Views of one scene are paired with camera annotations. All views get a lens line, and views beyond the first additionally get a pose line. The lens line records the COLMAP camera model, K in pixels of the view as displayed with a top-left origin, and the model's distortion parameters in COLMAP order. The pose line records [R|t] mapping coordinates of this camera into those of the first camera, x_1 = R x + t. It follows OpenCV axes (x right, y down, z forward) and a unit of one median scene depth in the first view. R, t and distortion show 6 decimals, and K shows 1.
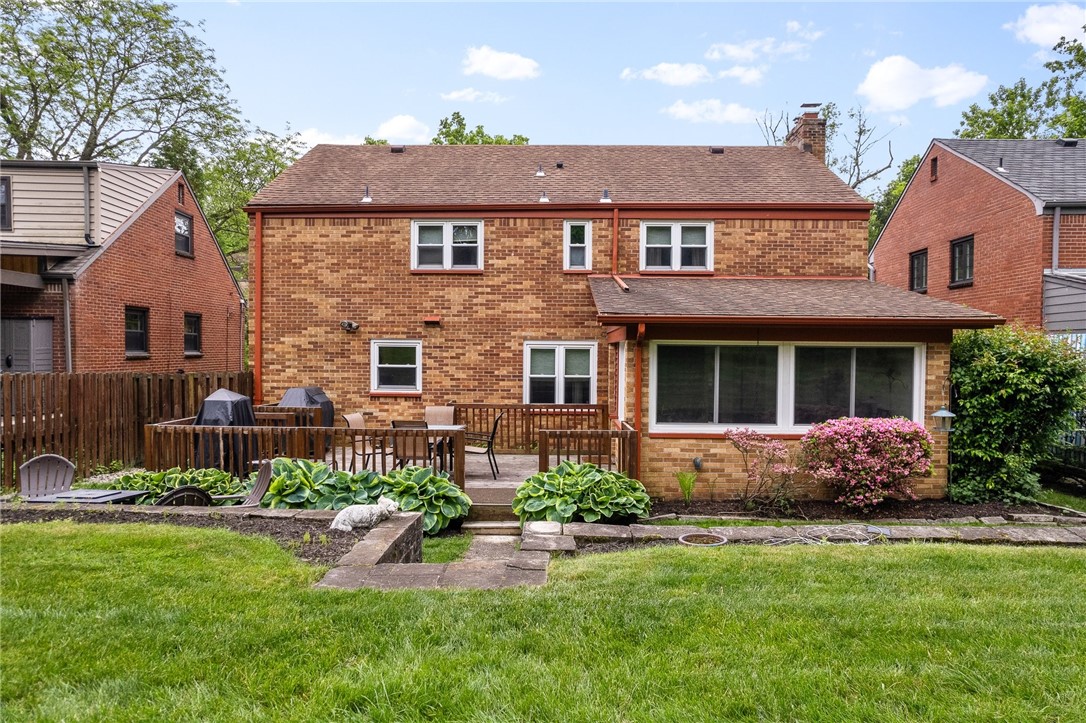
lens RADIAL K [[700.3, 0, 545.5], [0, 700.3, 365.6], [0, 0, 1]] dist [-0.056289, 0.043434]
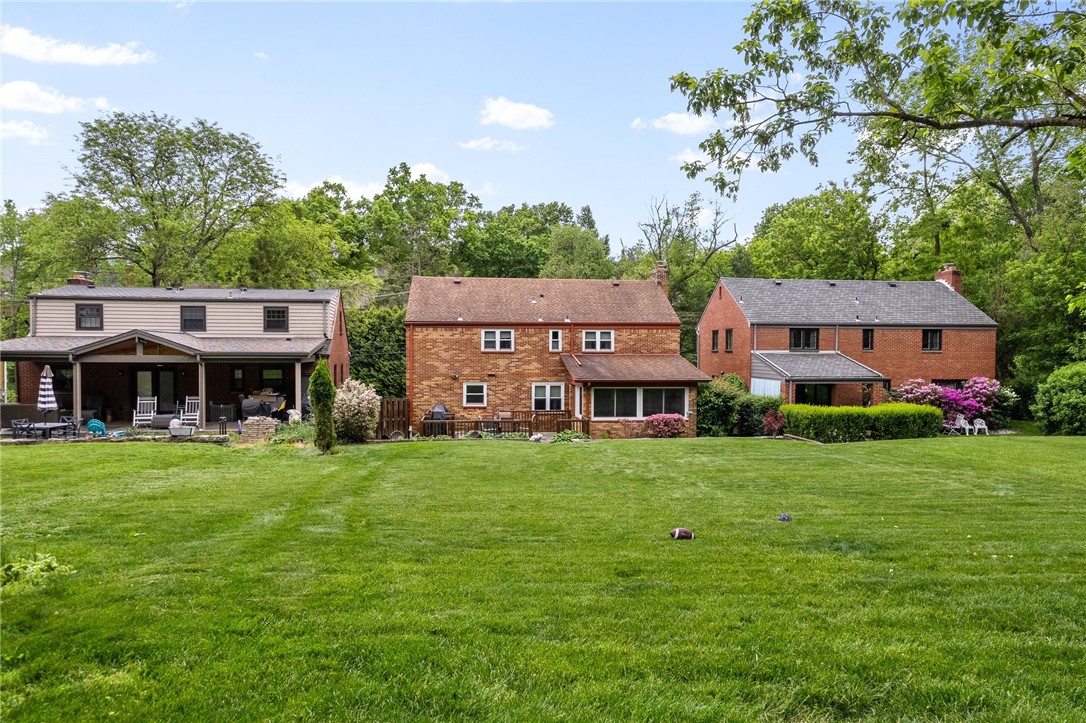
lens RADIAL K [[700.3, 0, 542.5], [0, 700.3, 360.9], [0, 0, 1]] dist [-0.056289, 0.043434]
pose [[0.991673, -0.006182, 0.128633, -0.288010], [0.007412, 0.999931, -0.009088, -0.084296], [-0.128568, 0.009965, 0.991651, -1.246537]]
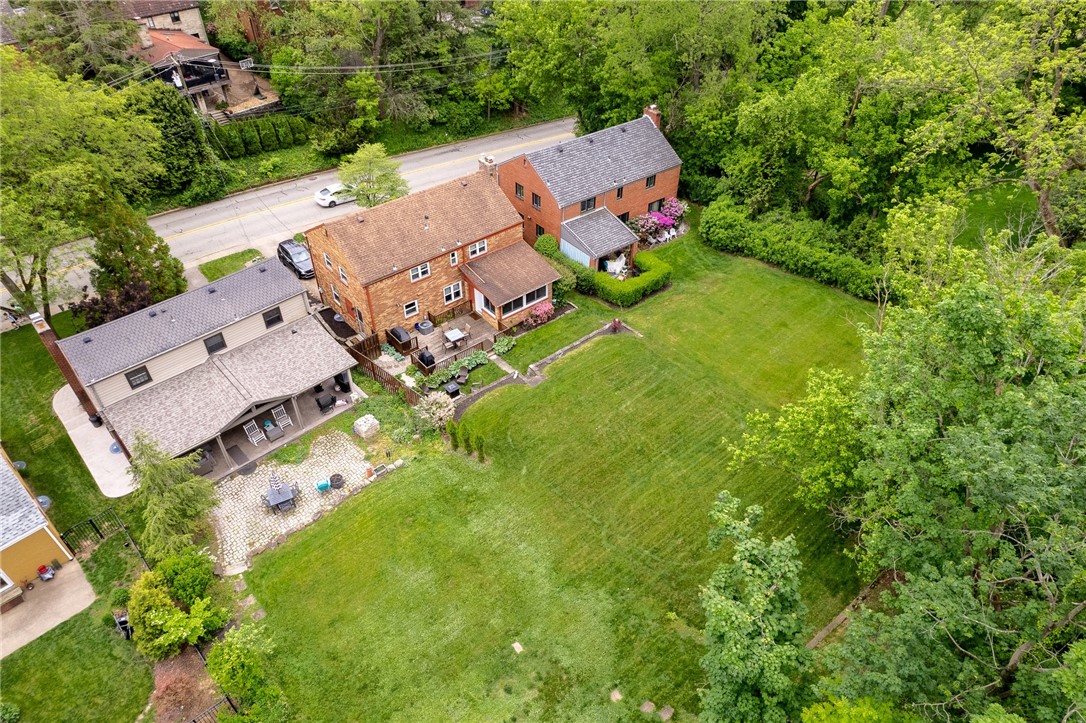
lens RADIAL K [[700.3, 0, 538.7], [0, 700.3, 363.9], [0, 0, 1]] dist [-0.056289, 0.043434]
pose [[0.761399, -0.428675, 0.486323, -1.477030], [0.024696, 0.768804, 0.639008, -1.898746], [-0.647813, -0.474530, 0.595953, -1.480950]]
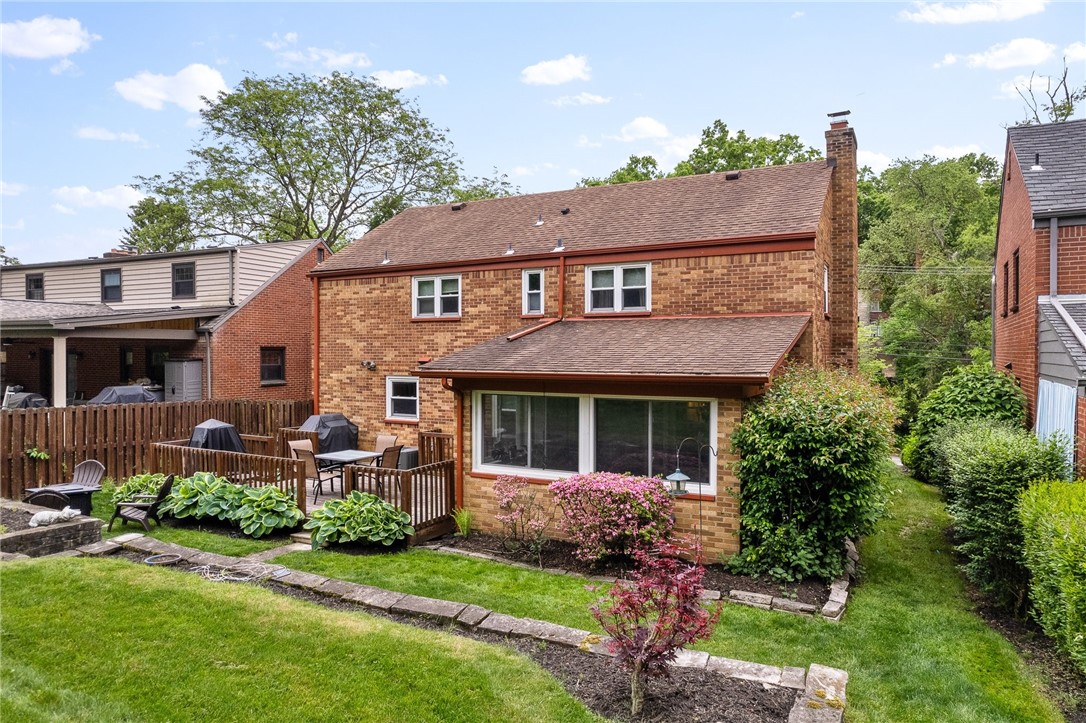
lens RADIAL K [[700.3, 0, 537.4], [0, 700.3, 357.3], [0, 0, 1]] dist [-0.056289, 0.043434]
pose [[0.891738, -0.003245, -0.452541, 0.546353], [-0.004436, 0.999864, -0.015911, -0.052054], [0.452531, 0.016196, 0.891602, 0.025758]]
